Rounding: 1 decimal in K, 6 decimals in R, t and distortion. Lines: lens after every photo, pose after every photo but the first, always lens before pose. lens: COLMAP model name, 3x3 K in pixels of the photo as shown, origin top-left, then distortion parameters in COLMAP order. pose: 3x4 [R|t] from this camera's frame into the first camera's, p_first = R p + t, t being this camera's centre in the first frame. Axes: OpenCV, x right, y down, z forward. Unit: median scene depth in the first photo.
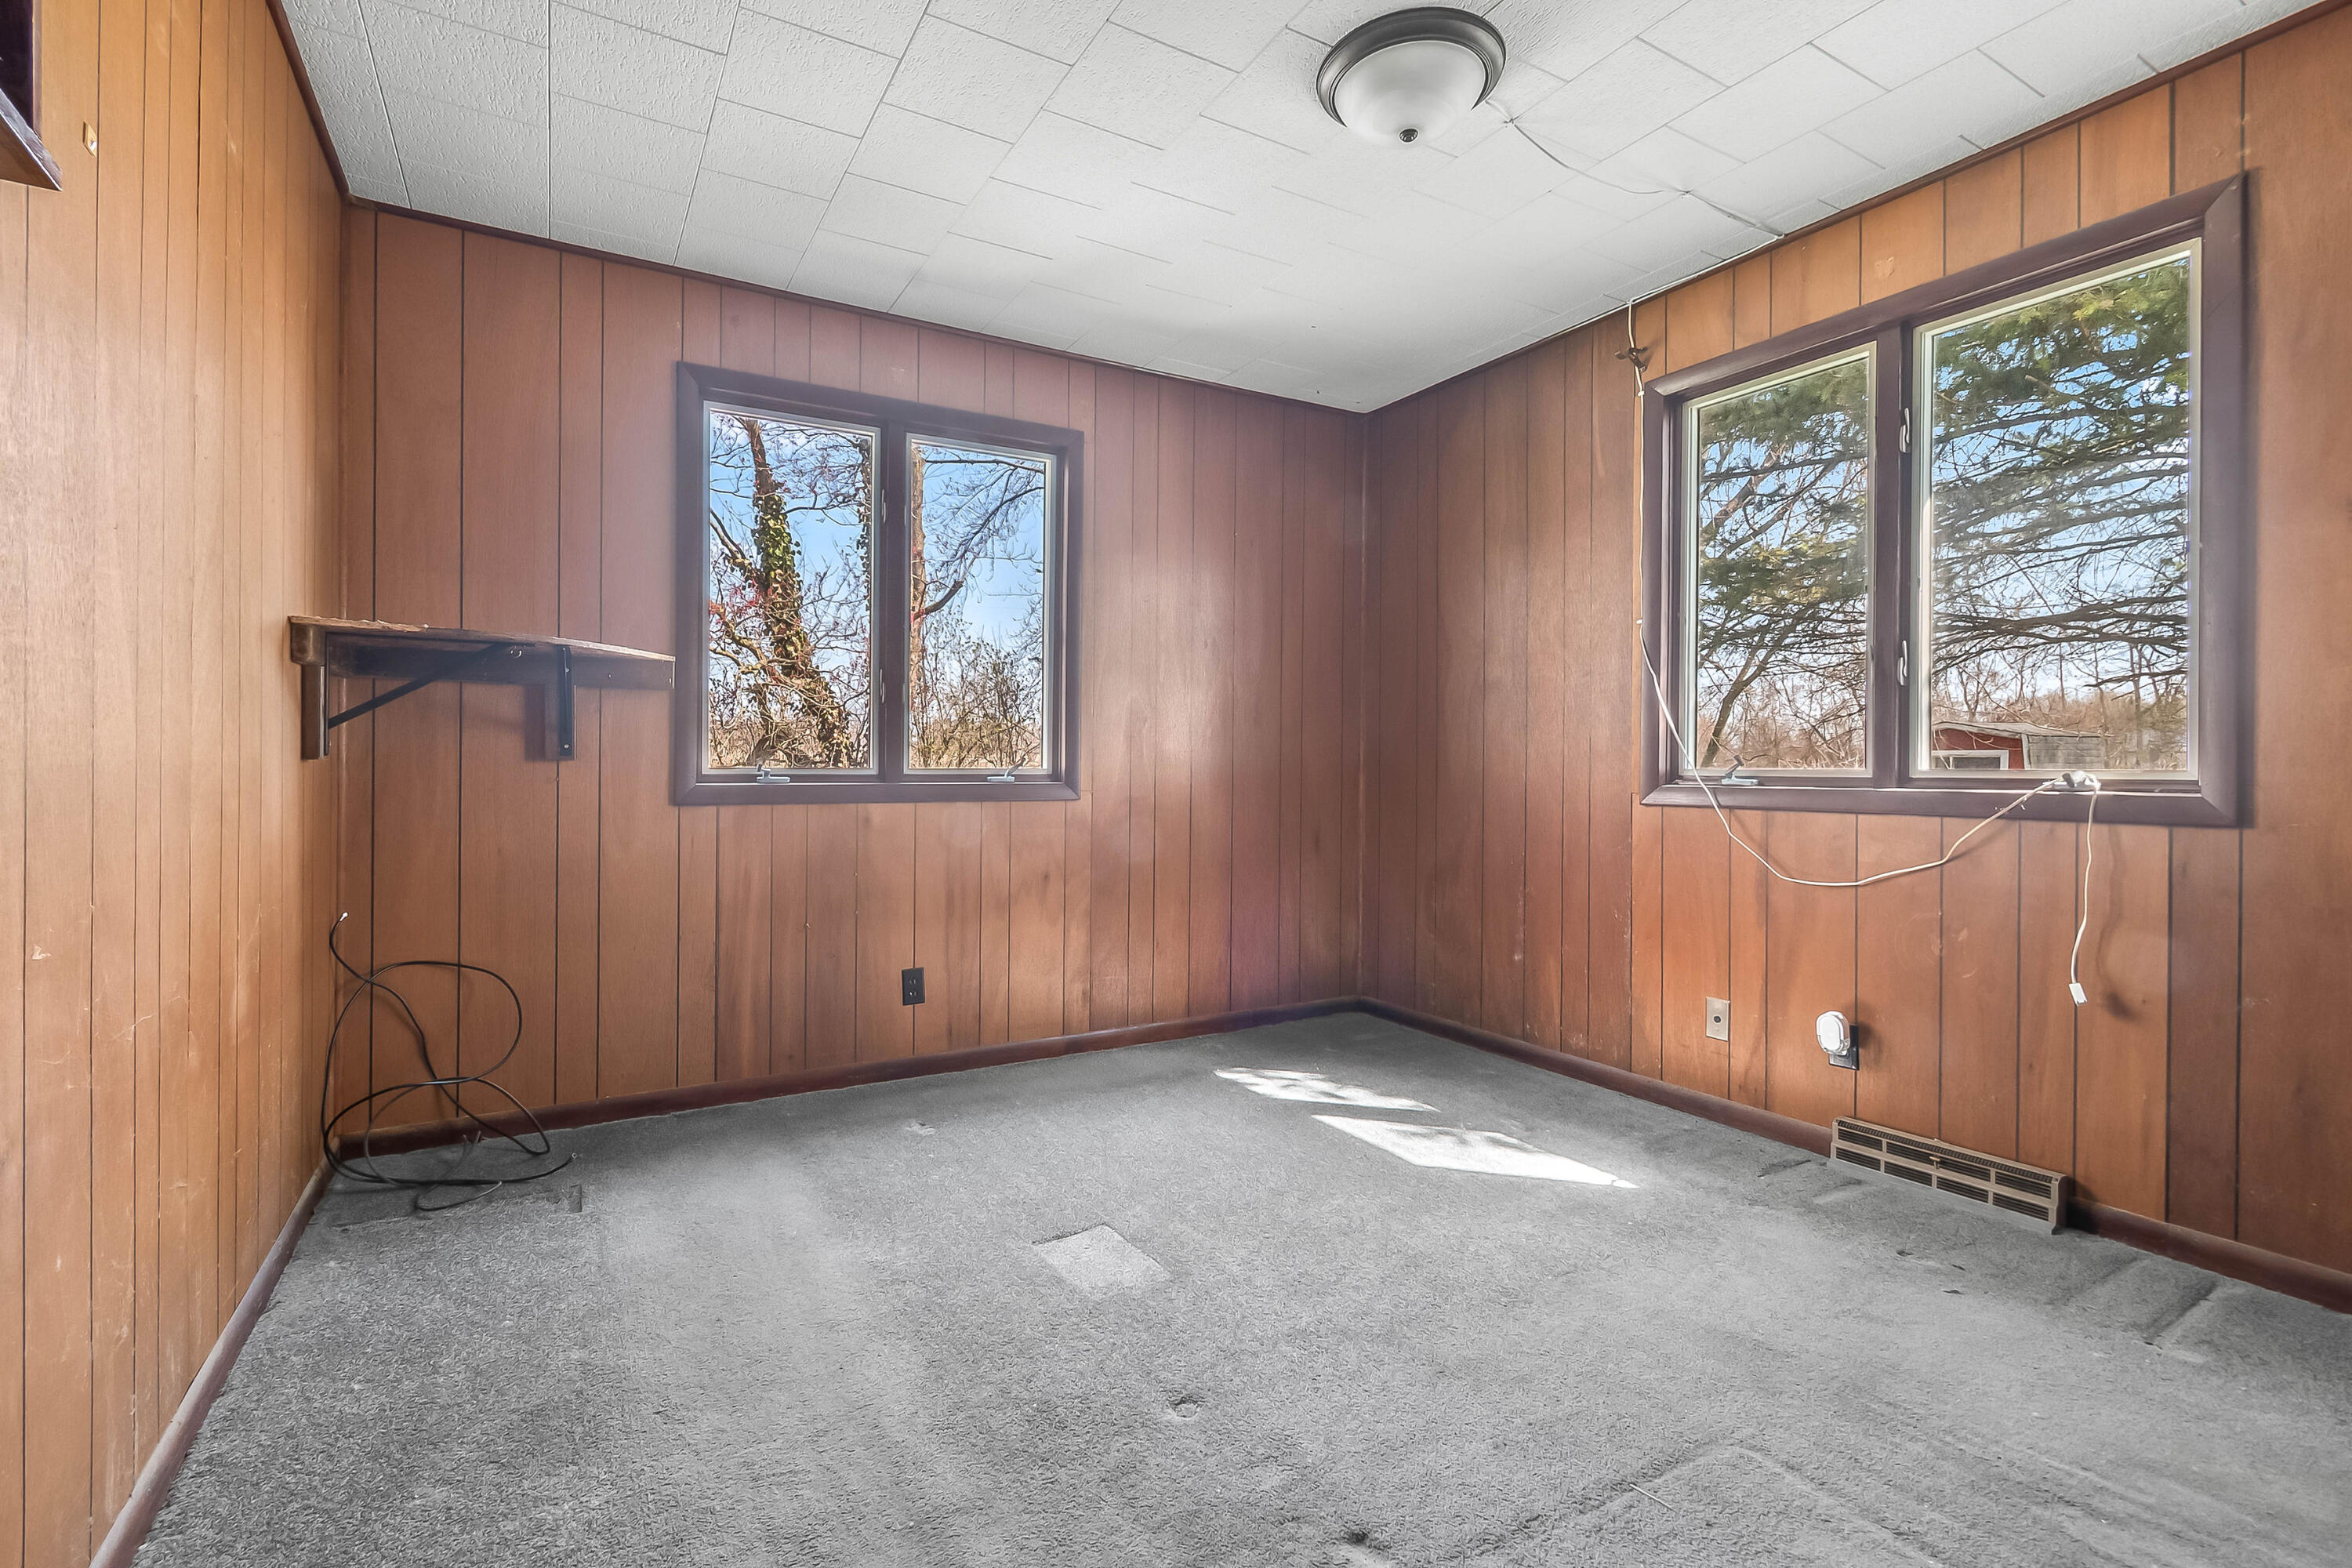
lens RADIAL K [[1049.4, 0, 1130.9], [0, 1049.4, 765.8], [0, 0, 1]] dist [0.001458, -0.000380]
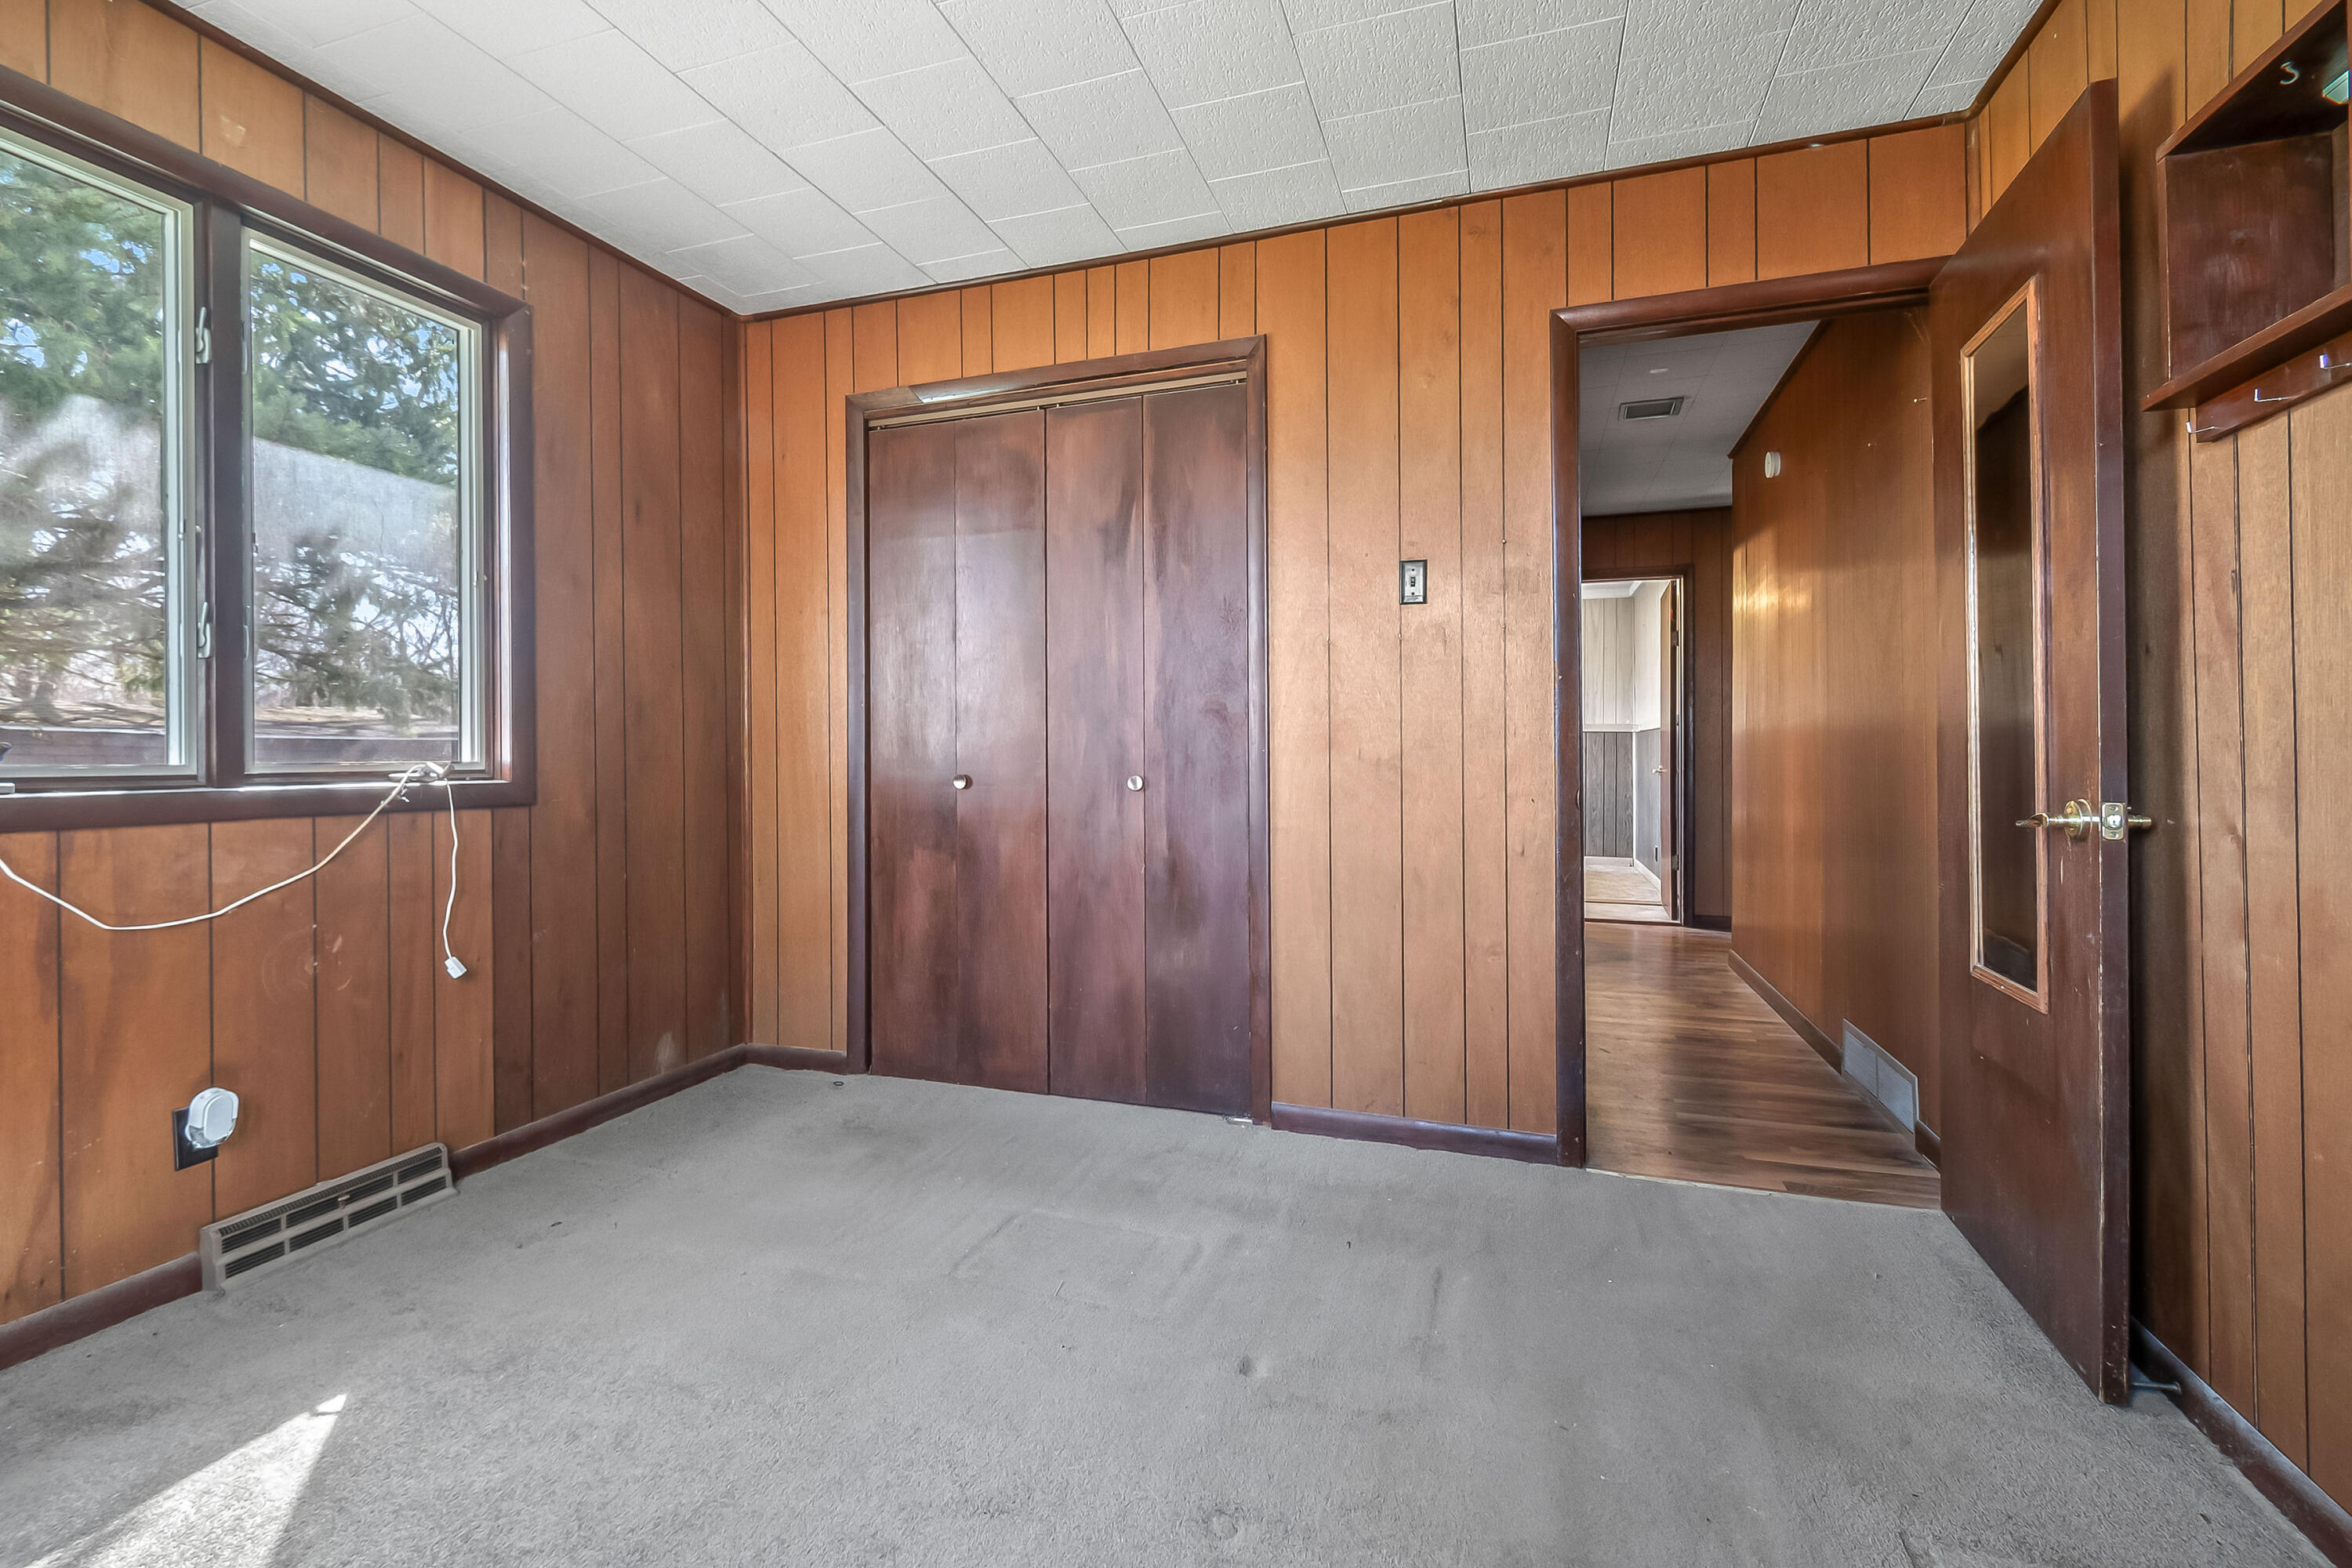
lens RADIAL K [[1049.4, 0, 1130.9], [0, 1049.4, 765.8], [0, 0, 1]] dist [0.001458, -0.000380]
pose [[-0.655374, -0.003670, 0.755296, -0.343633], [0.005855, 0.999933, 0.009940, 0.000826], [-0.755282, 0.010937, -0.655309, 1.057060]]
